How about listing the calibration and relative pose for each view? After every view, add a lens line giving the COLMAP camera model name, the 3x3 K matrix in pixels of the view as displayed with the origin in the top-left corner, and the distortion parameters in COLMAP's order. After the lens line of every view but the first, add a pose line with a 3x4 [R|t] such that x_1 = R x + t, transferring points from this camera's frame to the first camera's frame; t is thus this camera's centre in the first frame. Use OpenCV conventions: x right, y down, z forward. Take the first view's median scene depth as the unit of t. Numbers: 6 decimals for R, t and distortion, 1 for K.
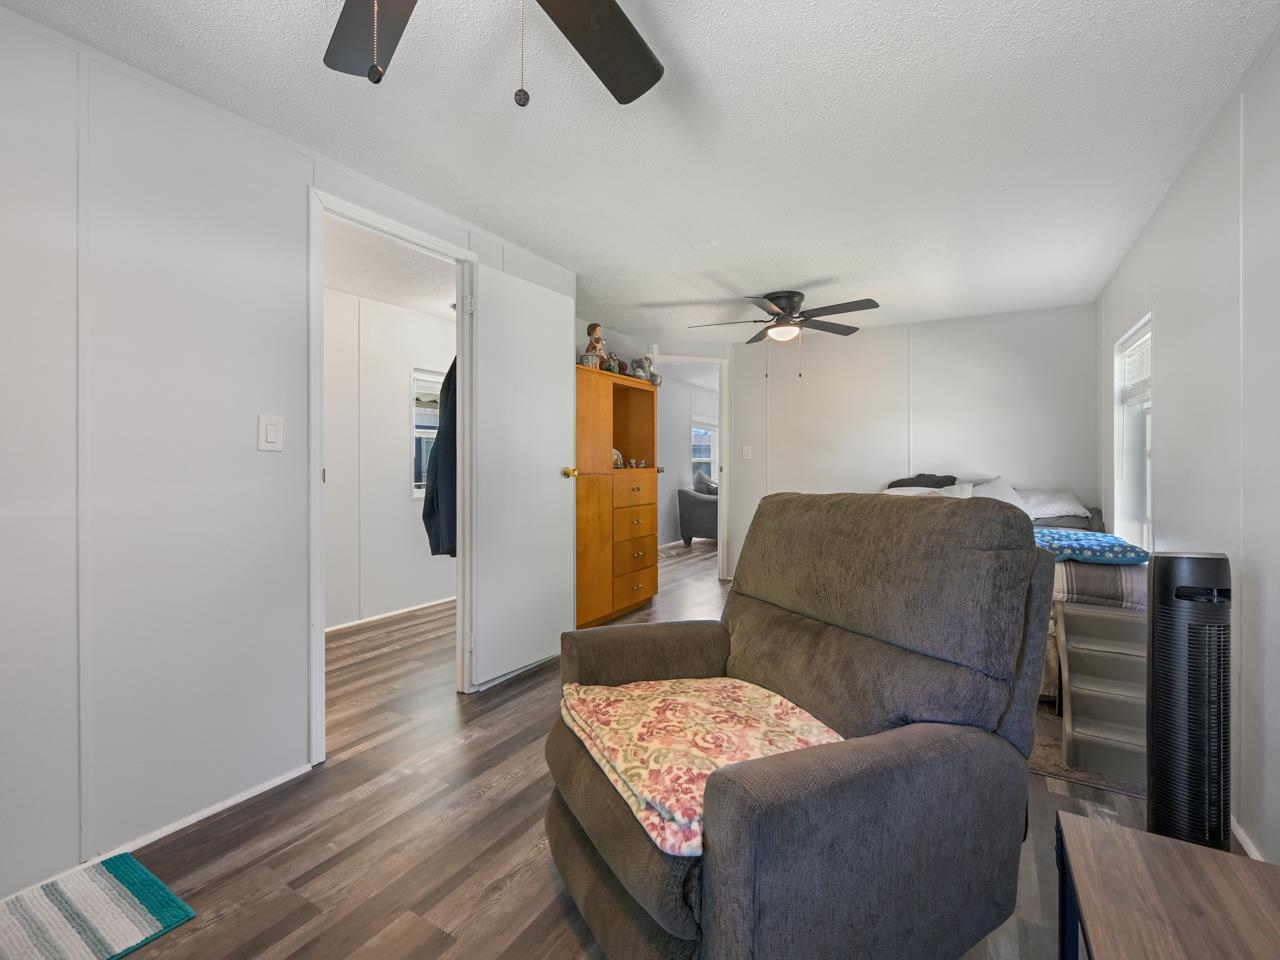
lens RADIAL K [[573.7, 0, 639.6], [0, 573.7, 473.2], [0, 0, 1]] dist [-0.002404, 0.000204]
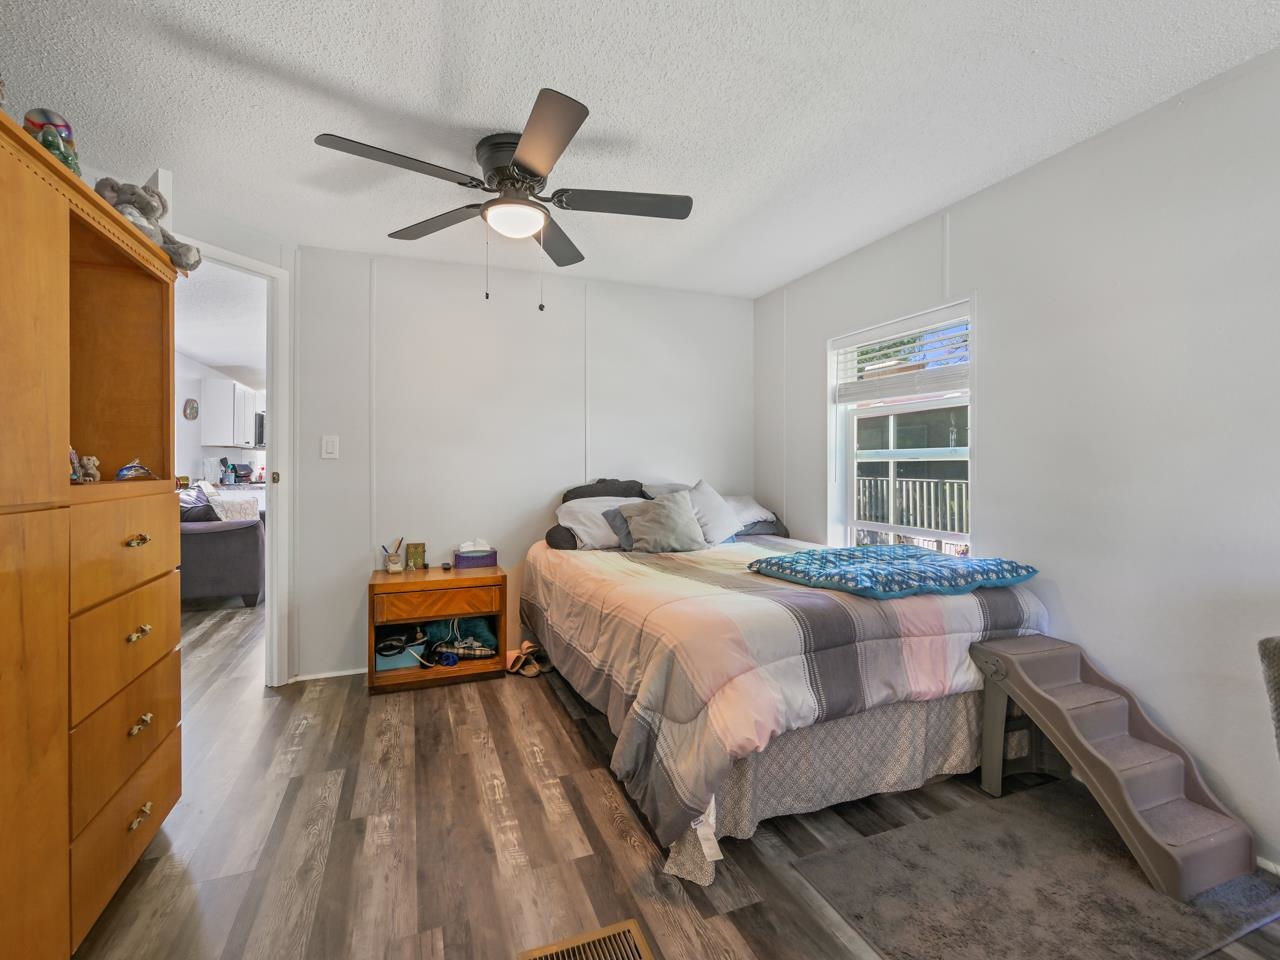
lens RADIAL K [[586.5, 0, 643.1], [0, 586.5, 460.8], [0, 0, 1]] dist [0.001726, 0.000192]
pose [[0.609119, 0.002821, 0.793074, -0.108827], [0.017097, 0.999715, -0.016687, -0.010317], [-0.792895, 0.023724, 0.608896, 0.575542]]
